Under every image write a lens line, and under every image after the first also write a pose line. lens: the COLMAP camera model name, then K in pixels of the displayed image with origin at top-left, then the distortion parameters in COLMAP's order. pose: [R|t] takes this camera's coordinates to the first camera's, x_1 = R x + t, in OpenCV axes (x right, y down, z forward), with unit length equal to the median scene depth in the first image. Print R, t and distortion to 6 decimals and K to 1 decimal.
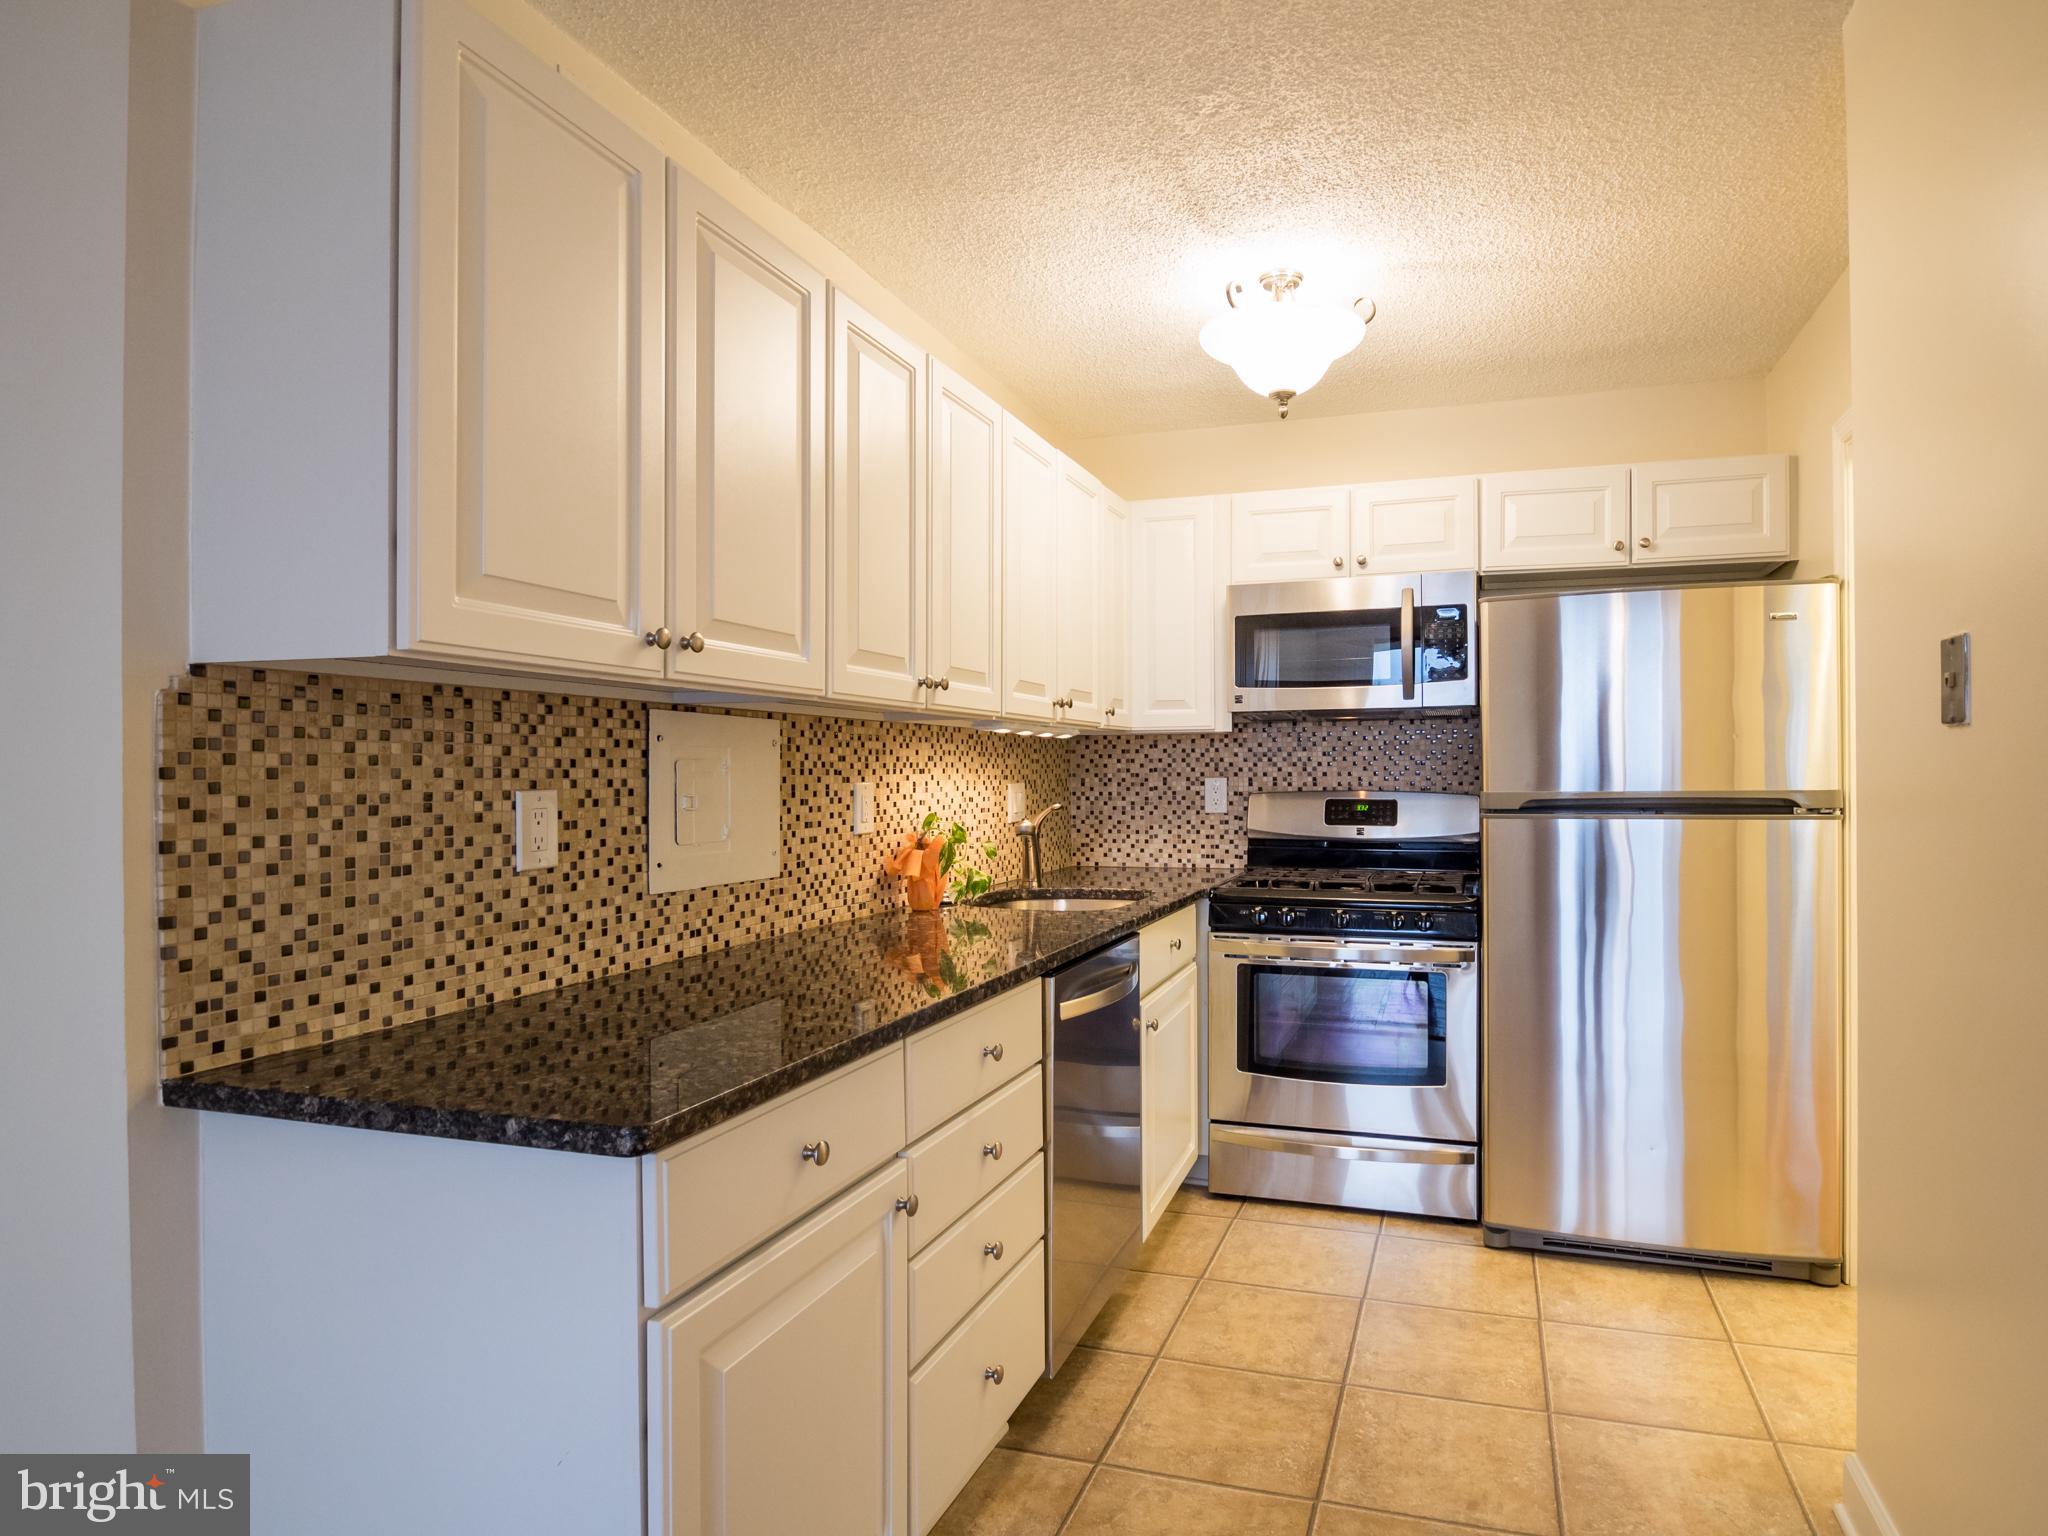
lens RADIAL K [[1336.6, 0, 1022.9], [0, 1336.6, 776.3], [0, 0, 1]] dist [0.001267, 0.000625]
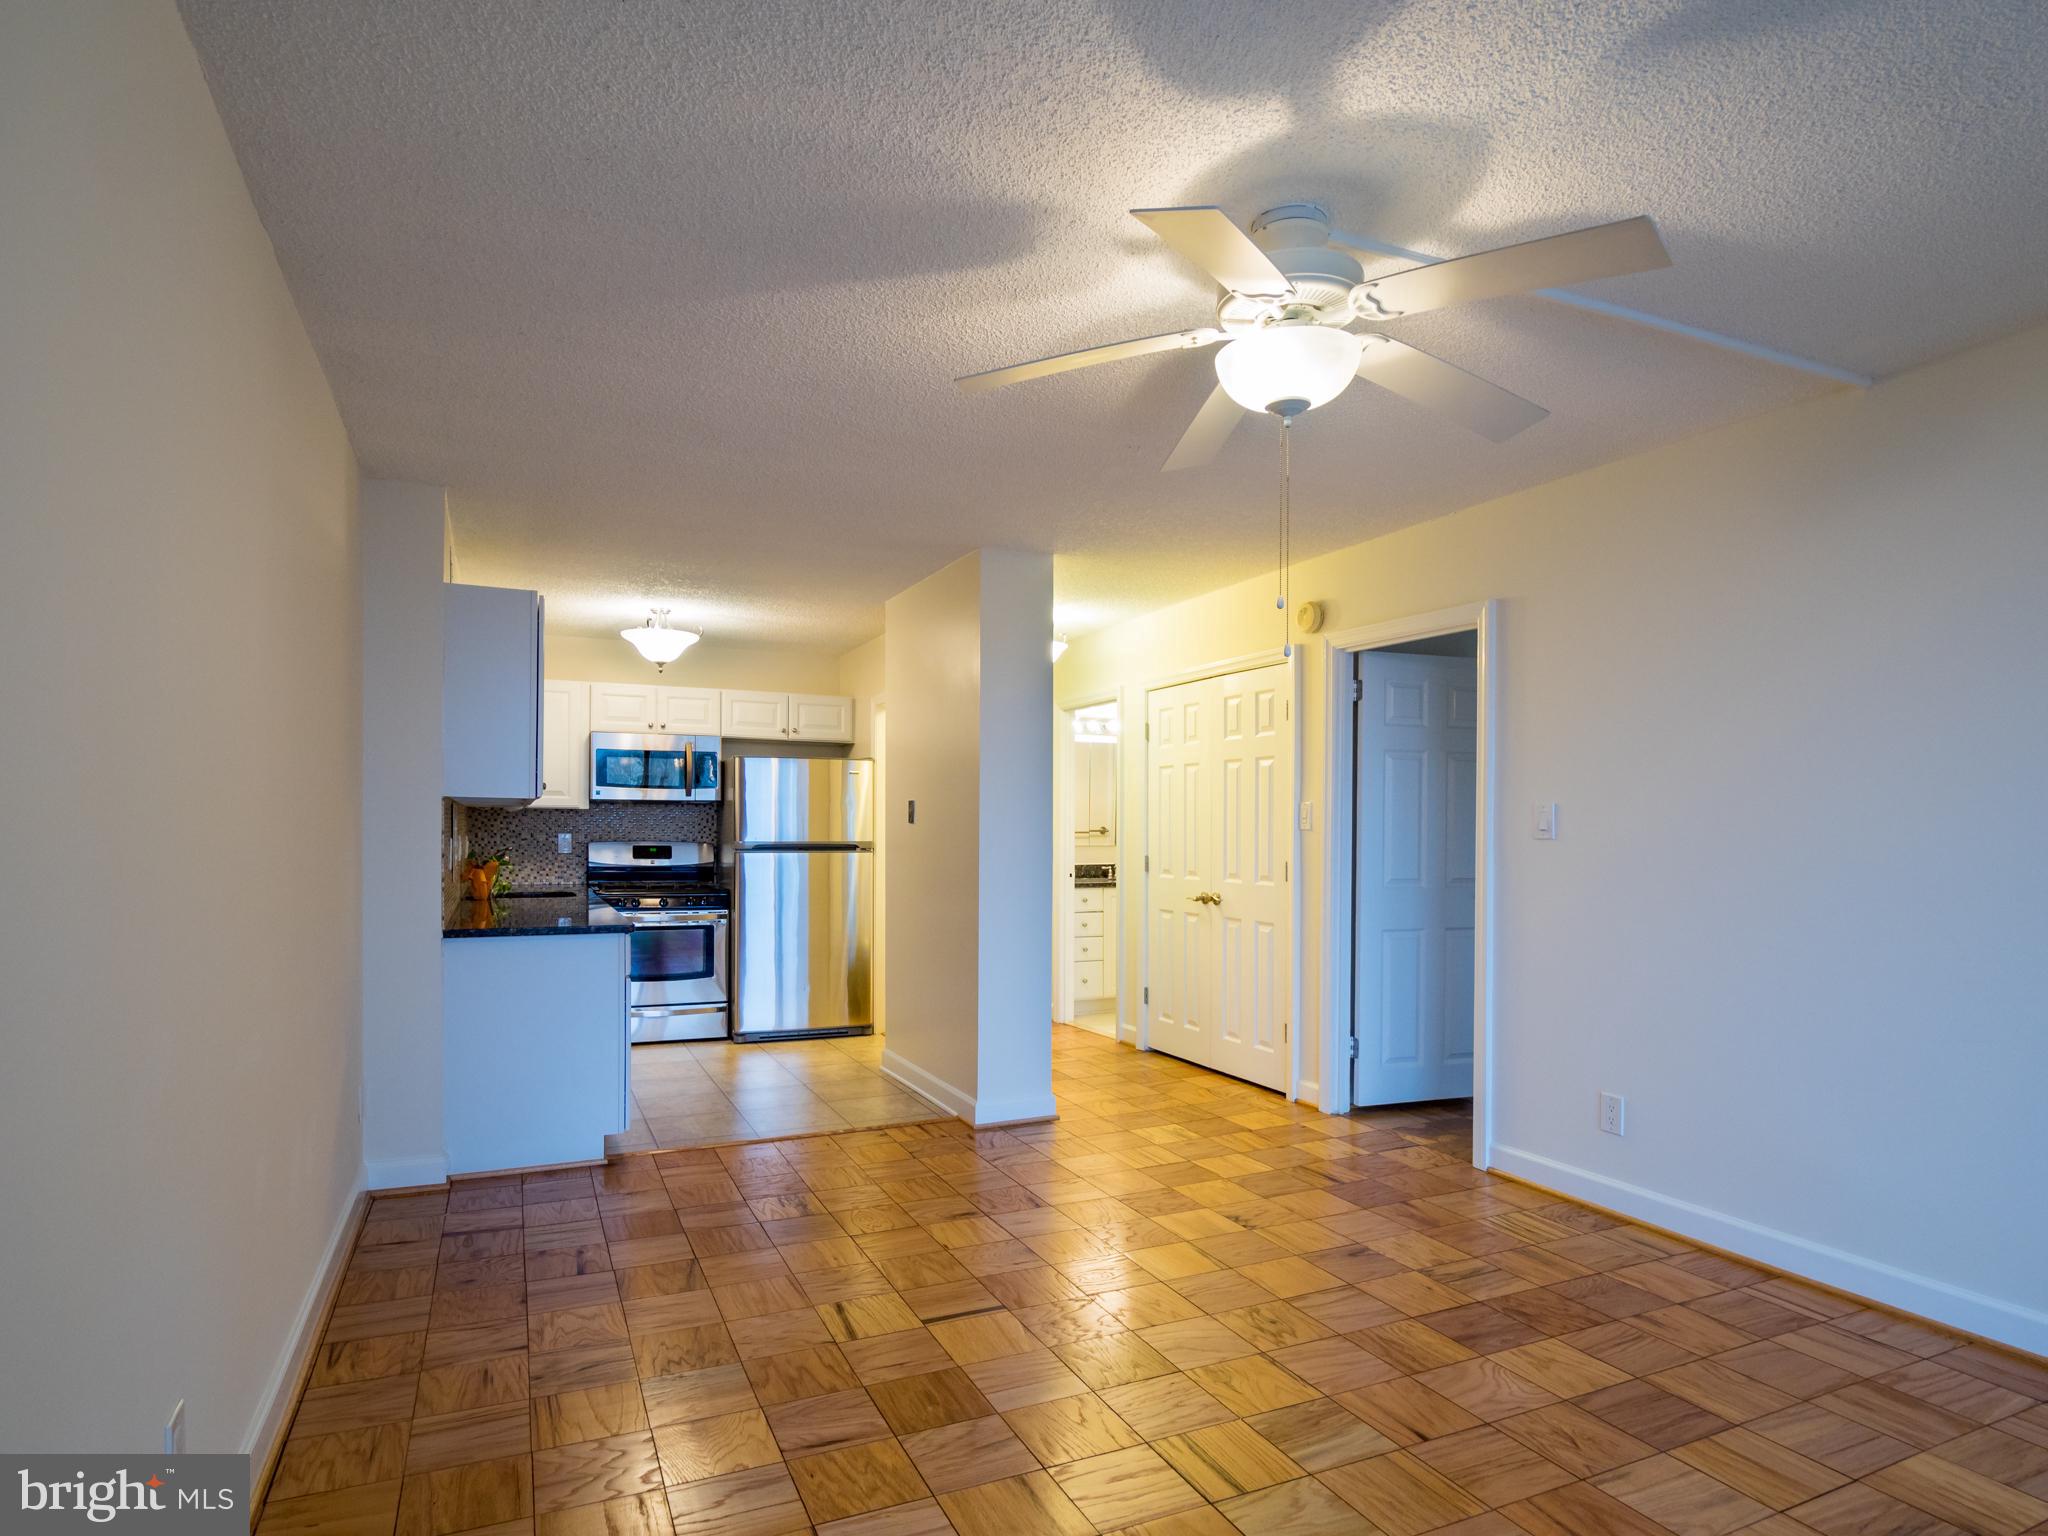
lens RADIAL K [[1336.6, 0, 1022.9], [0, 1336.6, 776.3], [0, 0, 1]] dist [0.001267, 0.000625]
pose [[0.761645, 0.036275, 0.646978, -0.650898], [-0.009703, 0.998958, -0.044587, -0.001833], [-0.647921, 0.027682, 0.761204, -0.897619]]
